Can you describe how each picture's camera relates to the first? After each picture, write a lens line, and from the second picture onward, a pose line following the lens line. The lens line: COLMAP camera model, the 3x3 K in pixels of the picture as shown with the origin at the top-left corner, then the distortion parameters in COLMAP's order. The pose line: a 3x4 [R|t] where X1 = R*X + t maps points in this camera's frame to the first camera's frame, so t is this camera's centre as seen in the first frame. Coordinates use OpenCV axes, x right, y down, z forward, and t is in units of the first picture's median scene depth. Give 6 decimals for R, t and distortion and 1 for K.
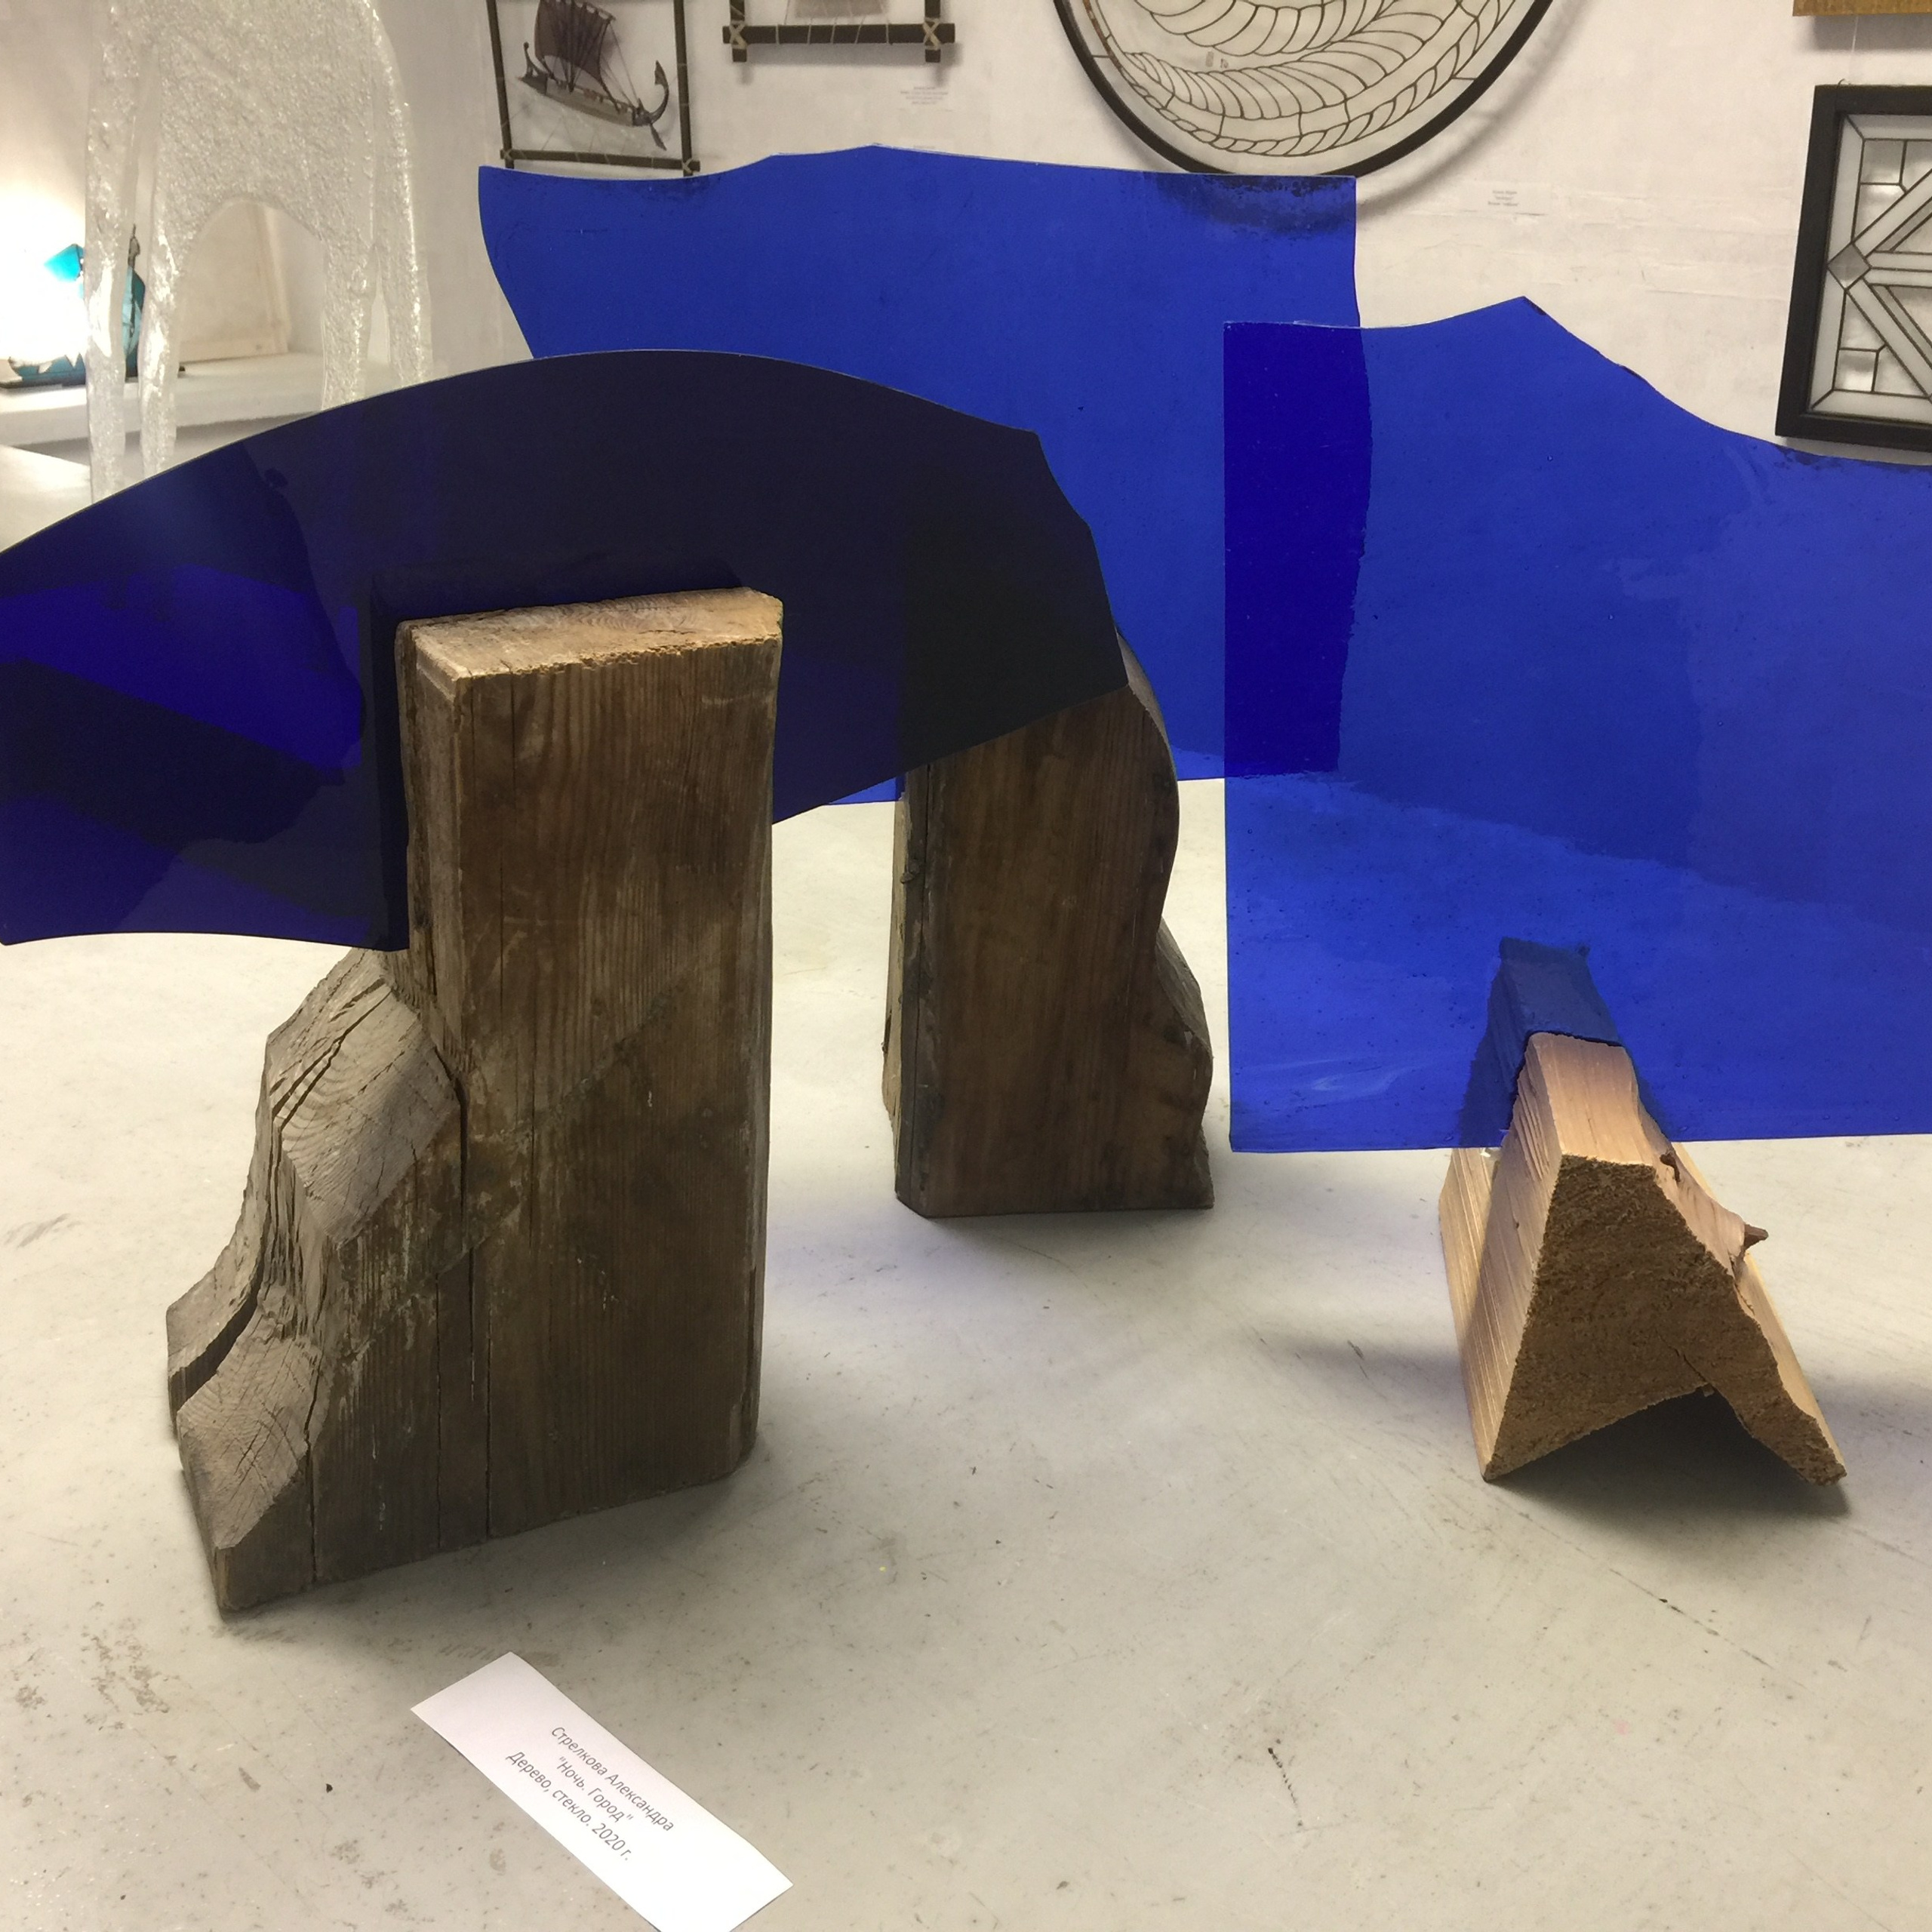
lens RADIAL K [[2213.4, 0, 970.8], [0, 2213.4, 940.4], [0, 0, 1]] dist [0.090768, -0.139756]
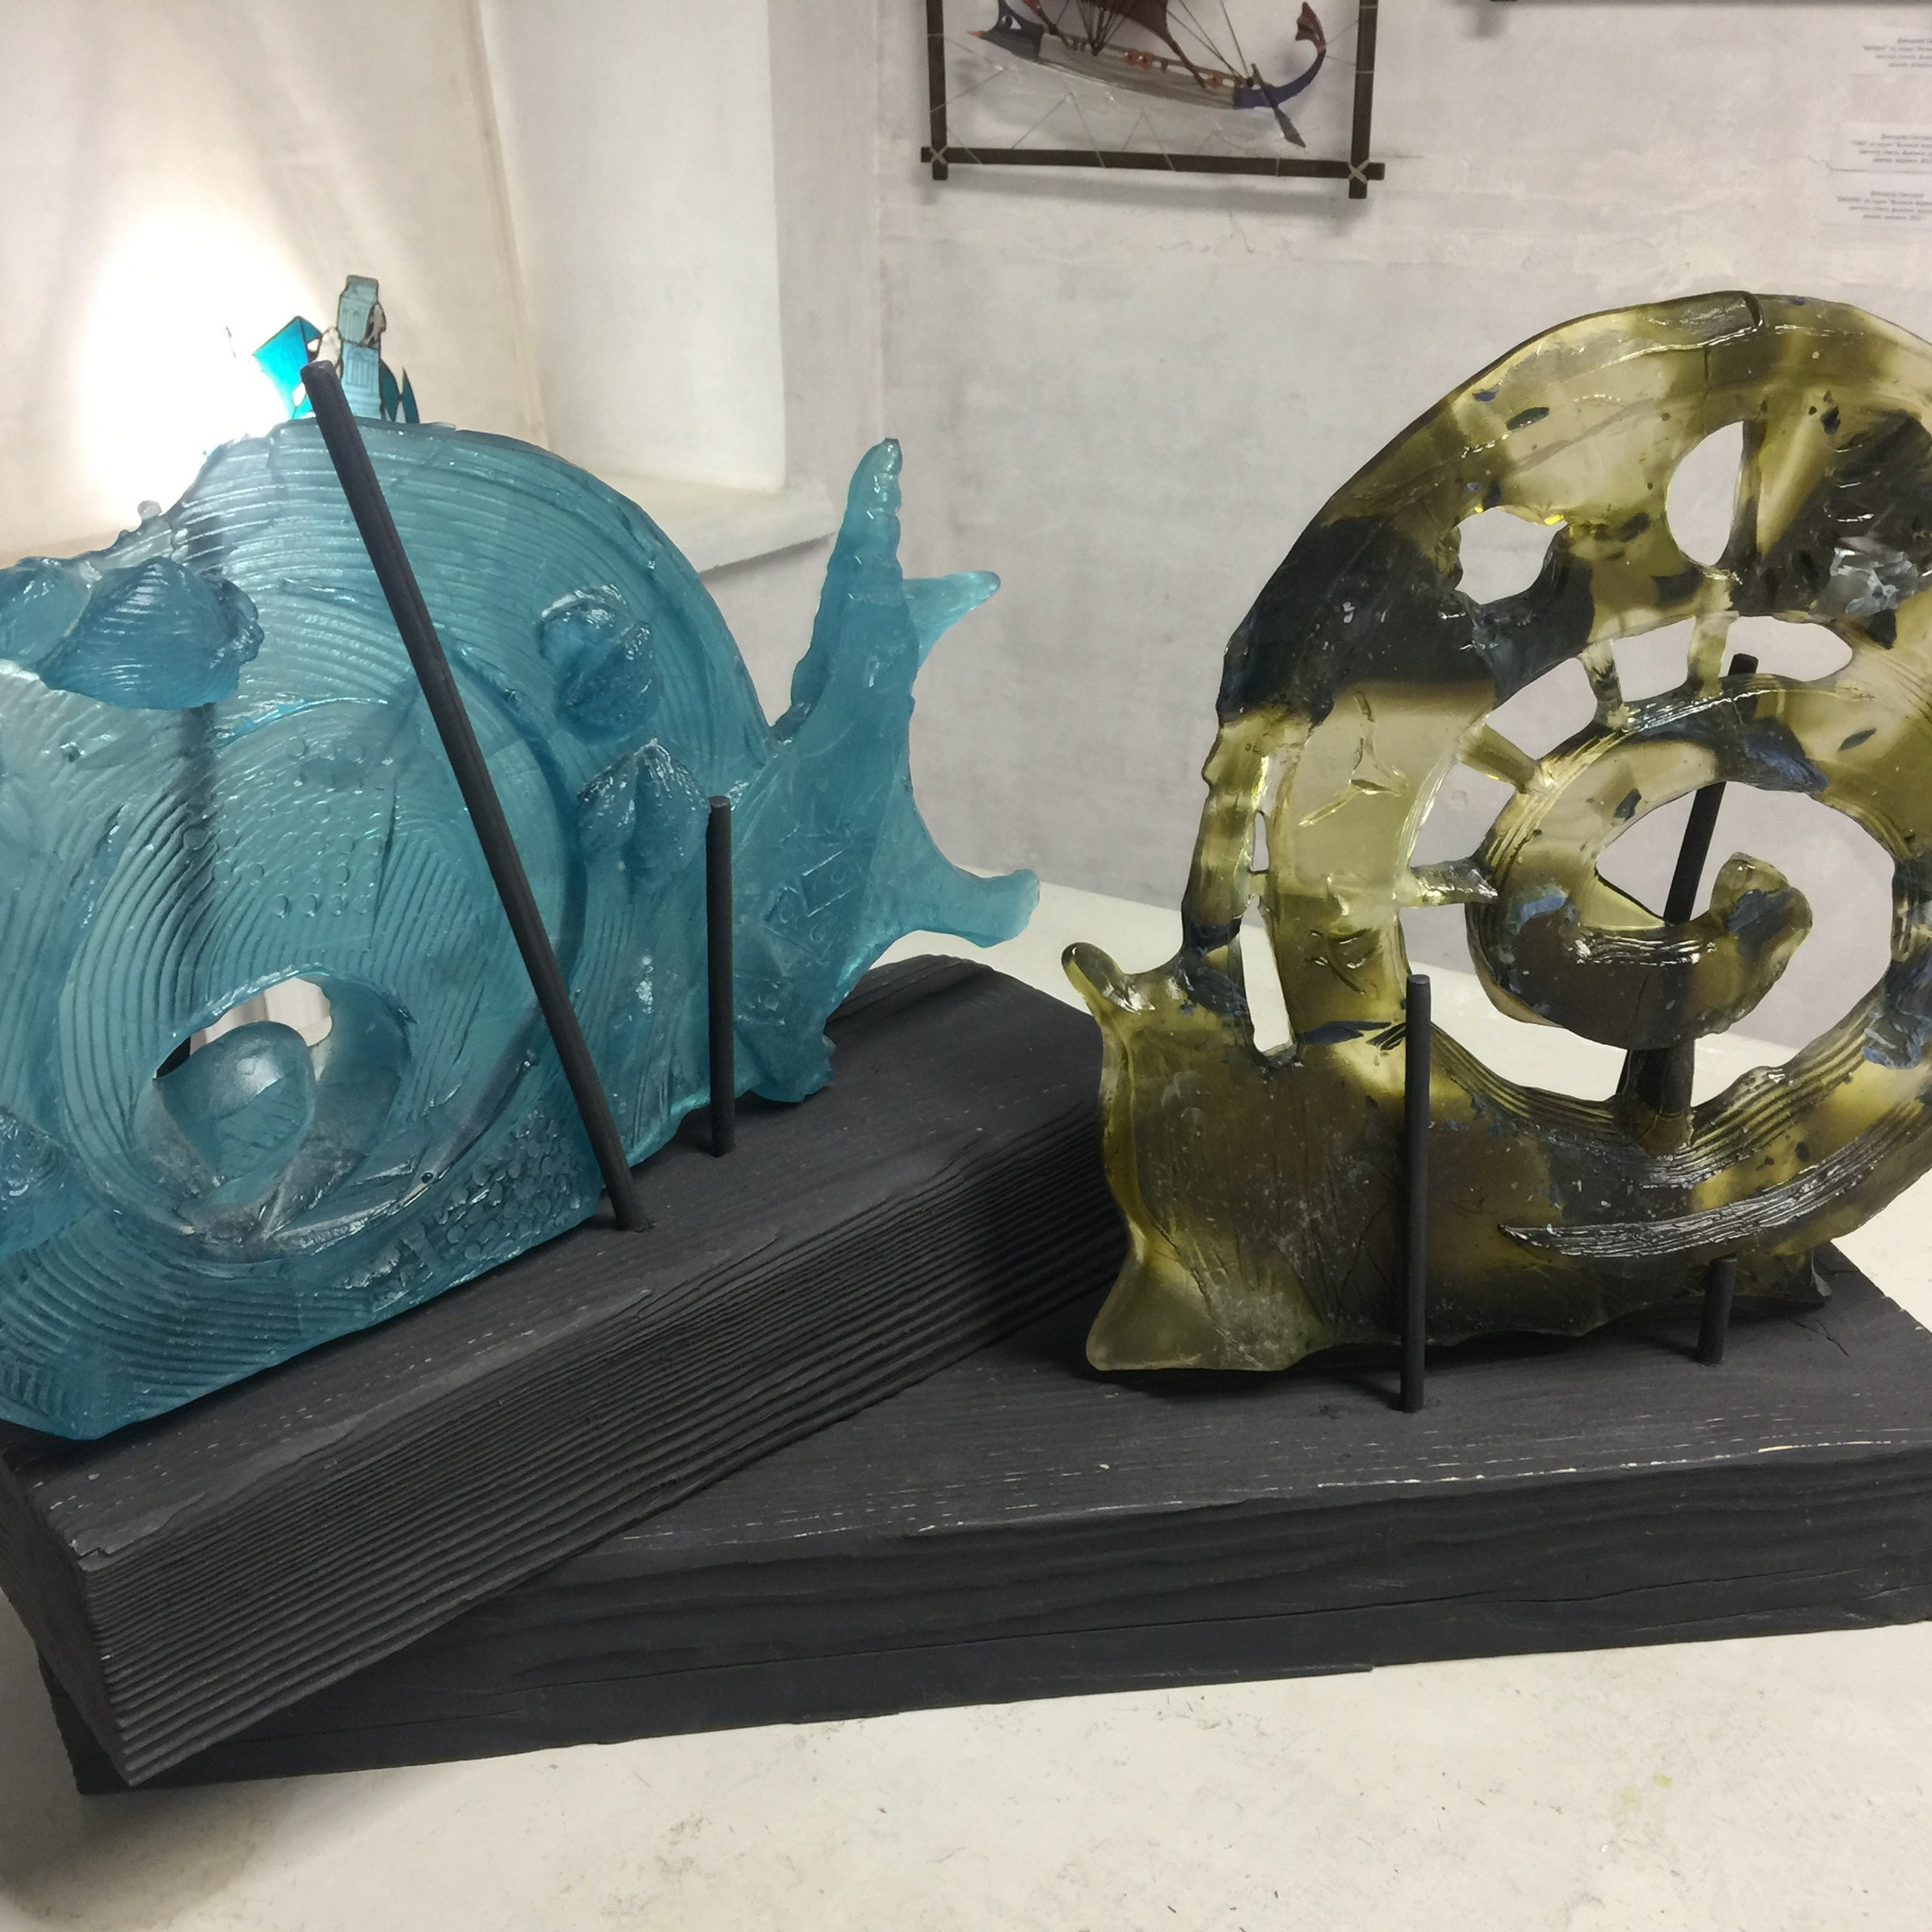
lens RADIAL K [[2213.4, 0, 970.8], [0, 2213.4, 940.4], [0, 0, 1]] dist [0.090768, -0.139756]
pose [[0.977744, -0.074901, 0.195975, -1.291357], [0.072884, 0.997187, 0.017495, -0.536623], [-0.196734, -0.002823, 0.980453, 1.448903]]
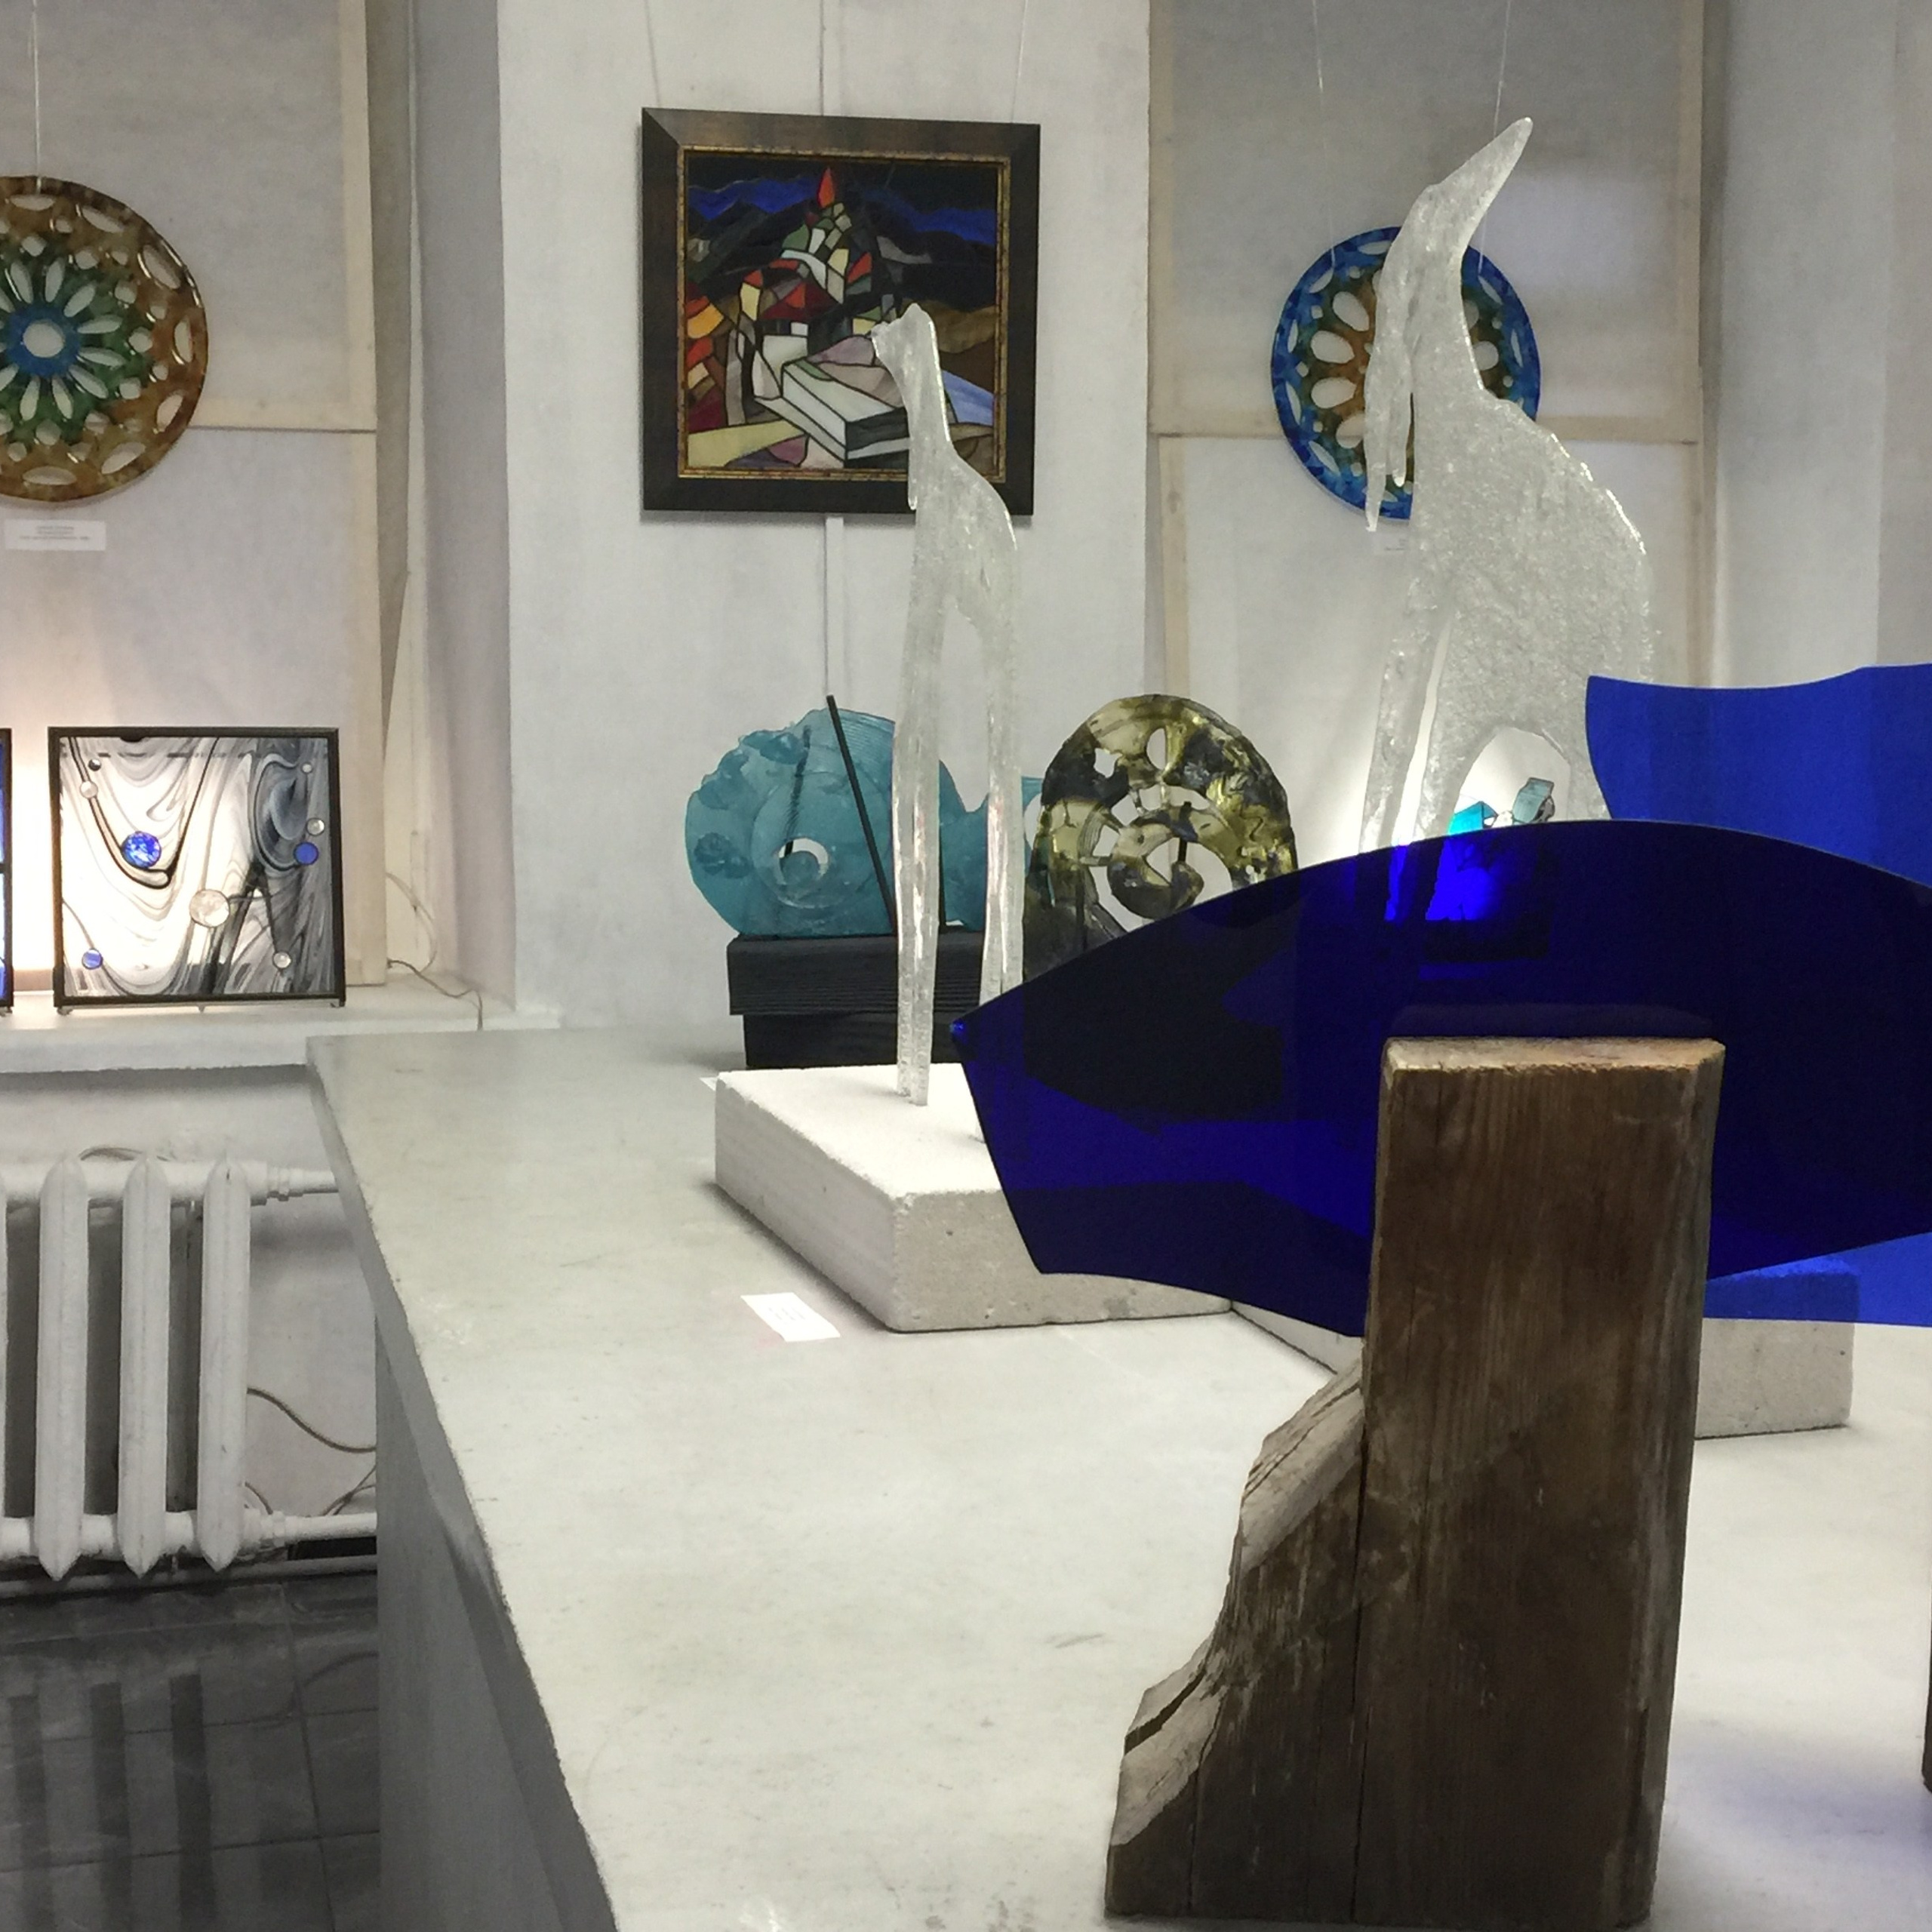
lens RADIAL K [[3440.5, 0, 966.0], [0, 3440.5, 966.0], [0, 0, 1]] dist [0.238293, -0.060963]
pose [[0.846518, 0.056944, -0.529306, 0.491886], [-0.196562, 0.957440, -0.211358, 0.236965], [0.494743, 0.282960, 0.821683, -0.572679]]
